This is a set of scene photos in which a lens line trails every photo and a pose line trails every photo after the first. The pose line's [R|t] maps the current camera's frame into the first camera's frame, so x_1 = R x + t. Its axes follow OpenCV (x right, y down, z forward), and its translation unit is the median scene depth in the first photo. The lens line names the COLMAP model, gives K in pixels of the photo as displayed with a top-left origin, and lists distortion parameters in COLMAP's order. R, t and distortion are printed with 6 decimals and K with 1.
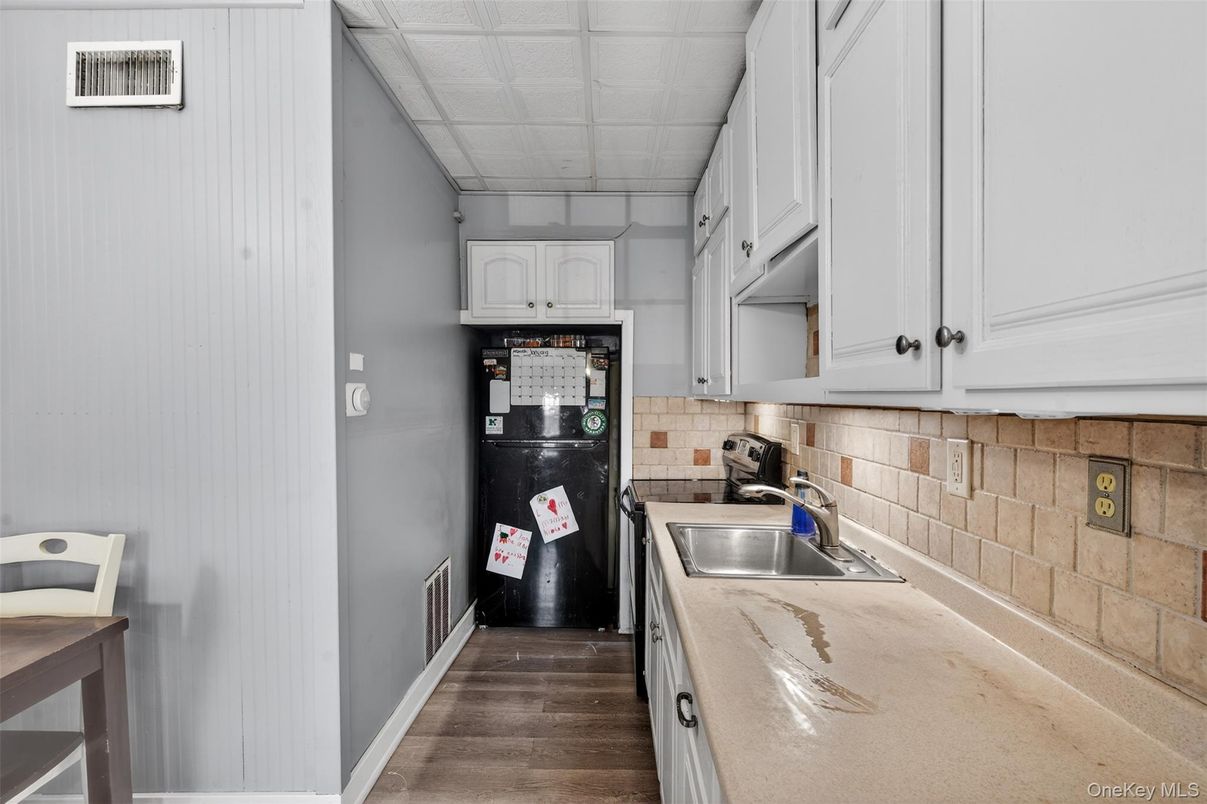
lens RADIAL K [[582.0, 0, 596.5], [0, 582.0, 410.7], [0, 0, 1]] dist [0.006726, -0.000049]
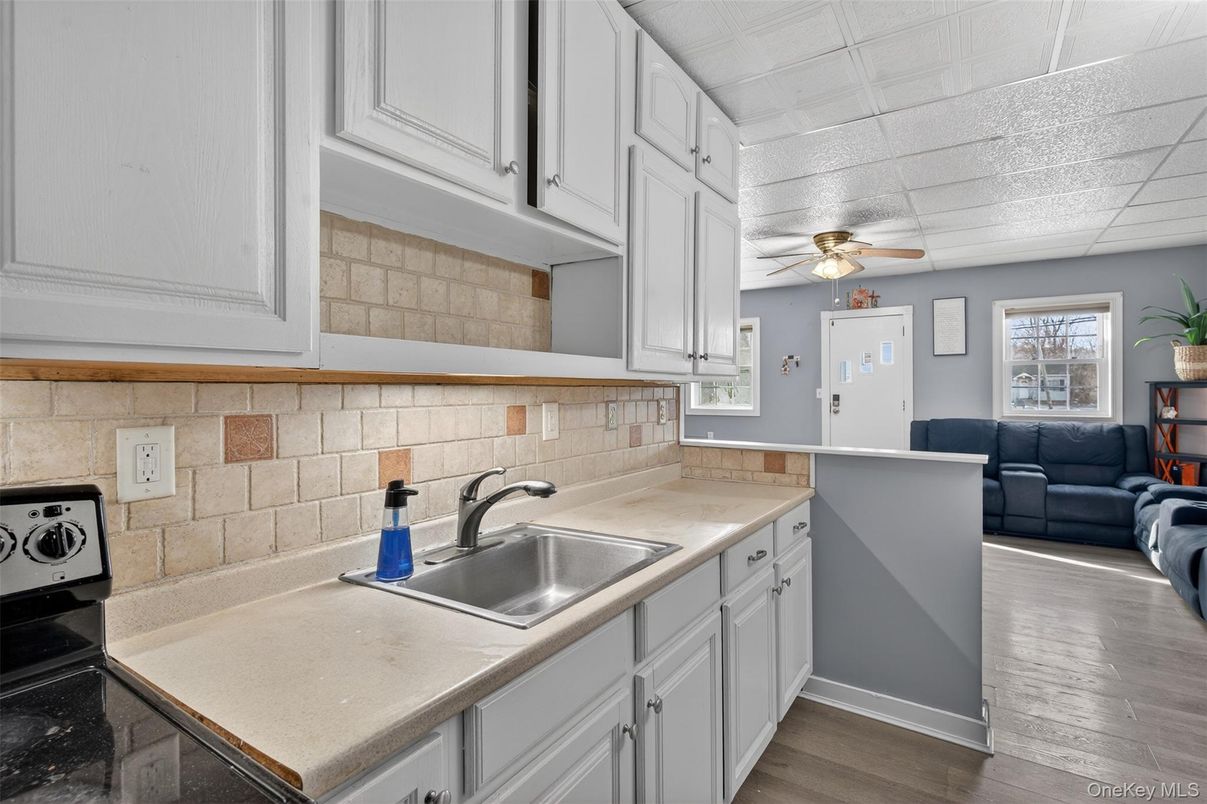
lens RADIAL K [[582.0, 0, 592.4], [0, 582.0, 386.6], [0, 0, 1]] dist [0.006726, -0.000049]
pose [[-0.844470, 0.004290, 0.535585, -0.119189], [0.015569, 0.999742, 0.016540, -0.007318], [-0.535376, 0.022306, -0.844319, 0.899132]]
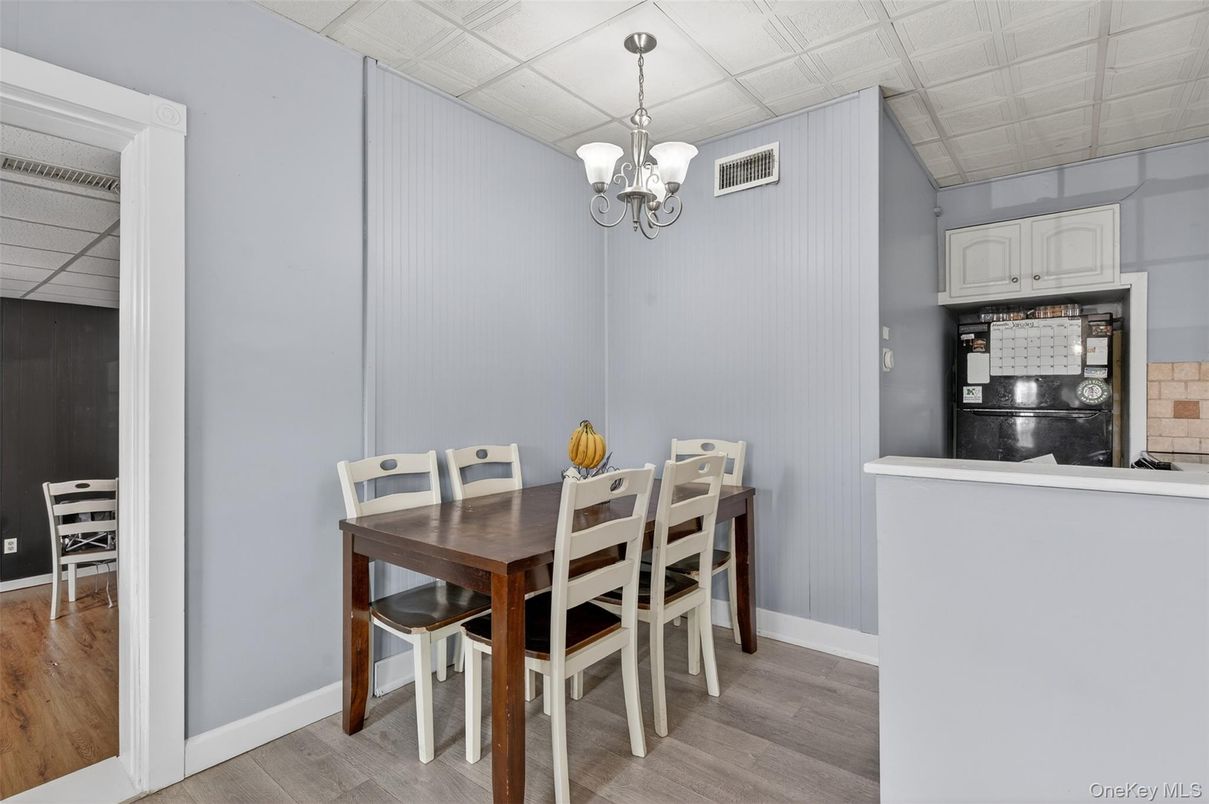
lens RADIAL K [[583.0, 0, 602.6], [0, 583.0, 395.3], [0, 0, 1]] dist [0.006726, -0.000049]
pose [[0.789367, -0.003444, -0.613912, -0.052202], [-0.011953, 0.999709, -0.020976, 0.059778], [0.613805, 0.023896, 0.789096, -0.297308]]
